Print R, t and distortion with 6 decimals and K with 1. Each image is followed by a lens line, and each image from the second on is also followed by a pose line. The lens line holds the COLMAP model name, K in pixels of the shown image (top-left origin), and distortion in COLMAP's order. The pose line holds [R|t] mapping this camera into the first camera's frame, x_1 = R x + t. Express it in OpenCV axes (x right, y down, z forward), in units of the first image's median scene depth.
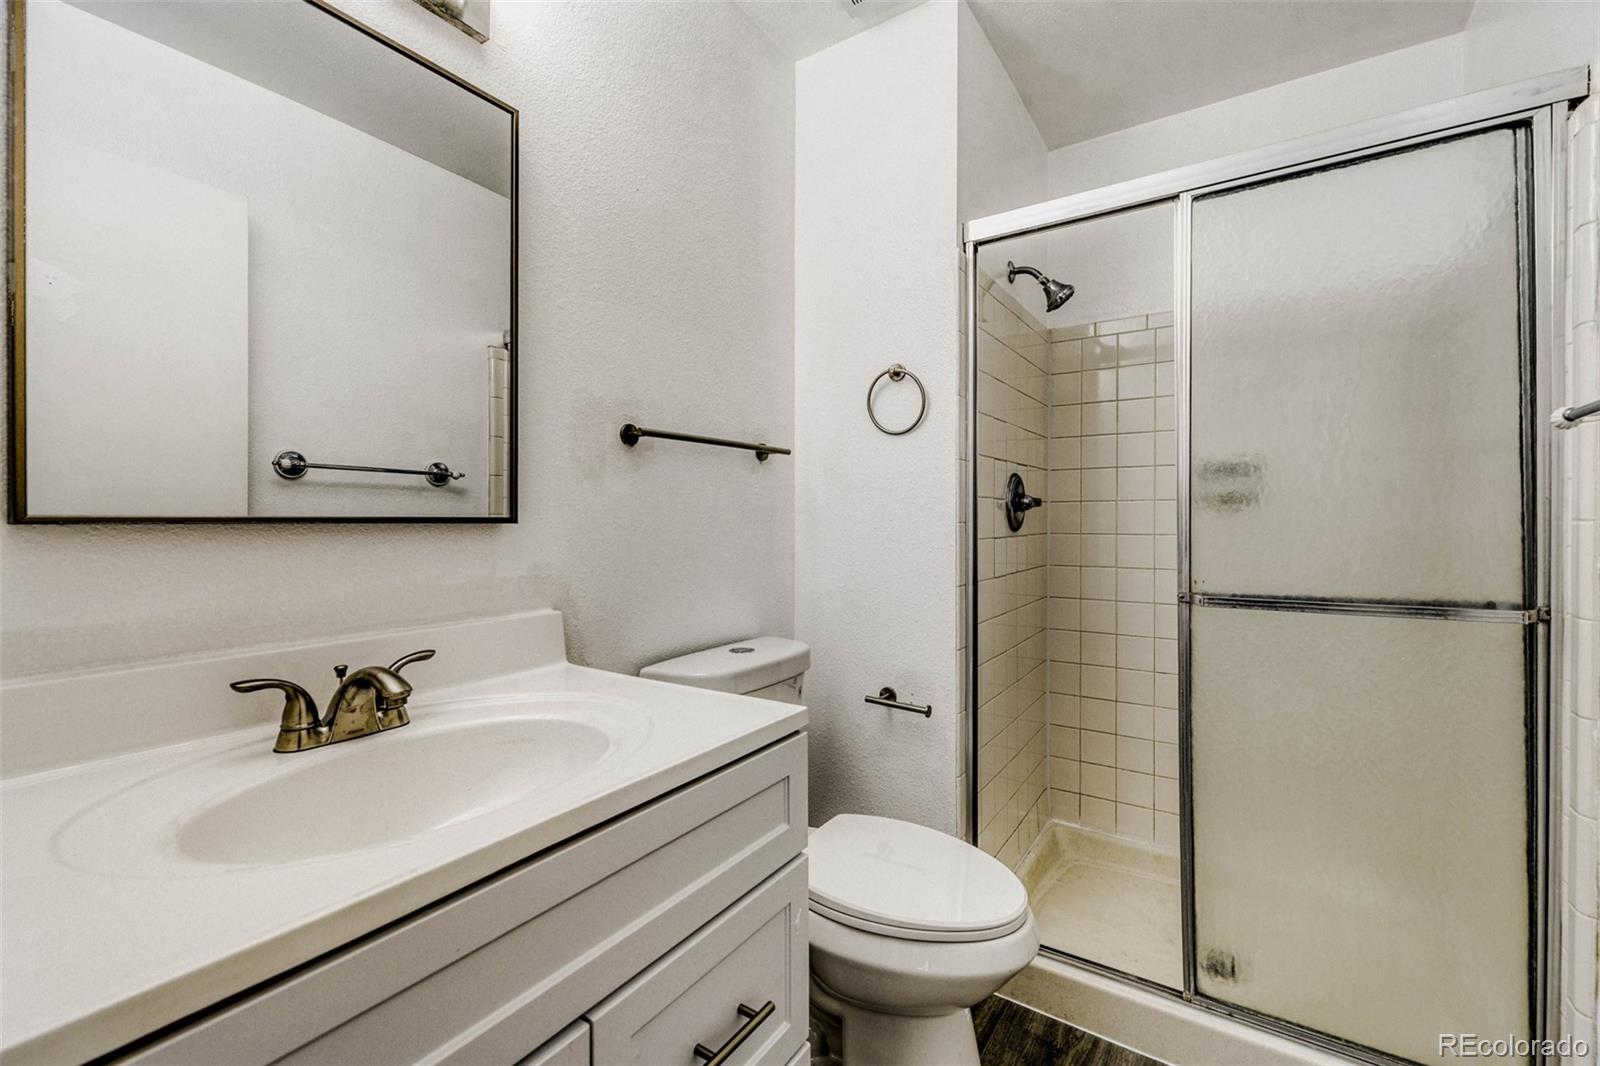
lens RADIAL K [[675.5, 0, 806.3], [0, 675.5, 523.2], [0, 0, 1]] dist [-0.002471, -0.000426]
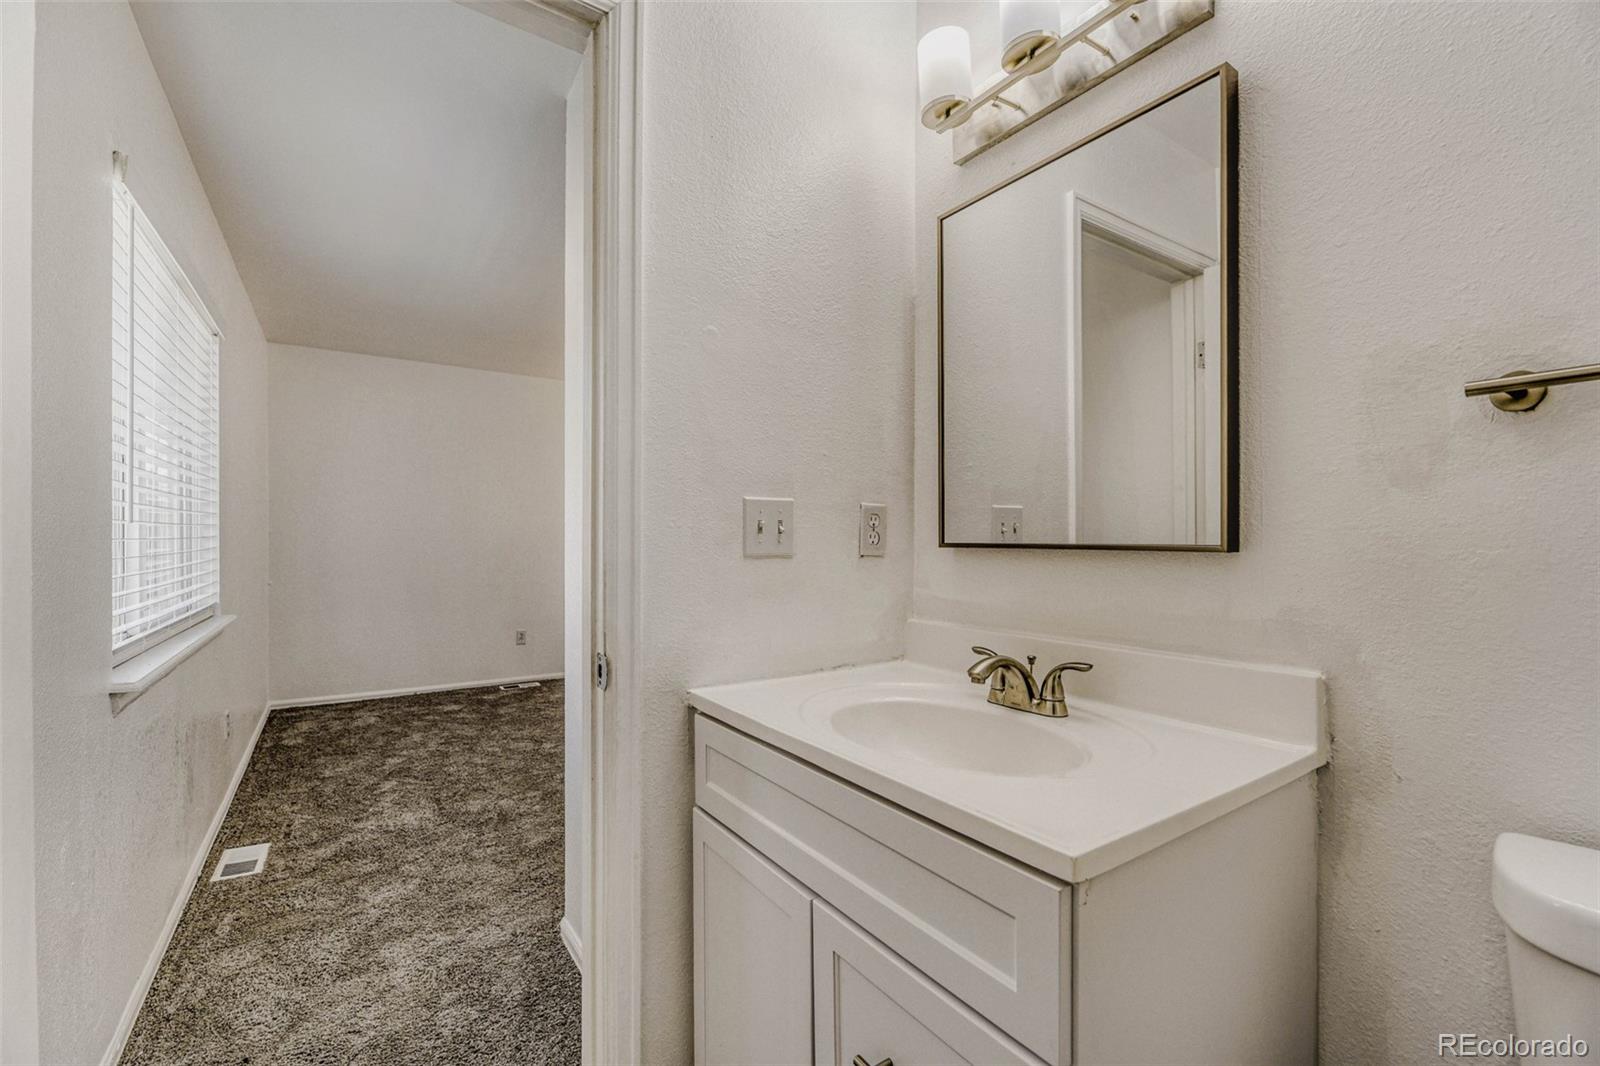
lens RADIAL K [[675.5, 0, 790.2], [0, 675.5, 531.8], [0, 0, 1]] dist [-0.002471, -0.000426]
pose [[-0.392568, -0.007773, -0.919690, 0.764009], [-0.004621, 0.999968, -0.006479, -0.023818], [0.919711, 0.001707, -0.392592, 1.133042]]
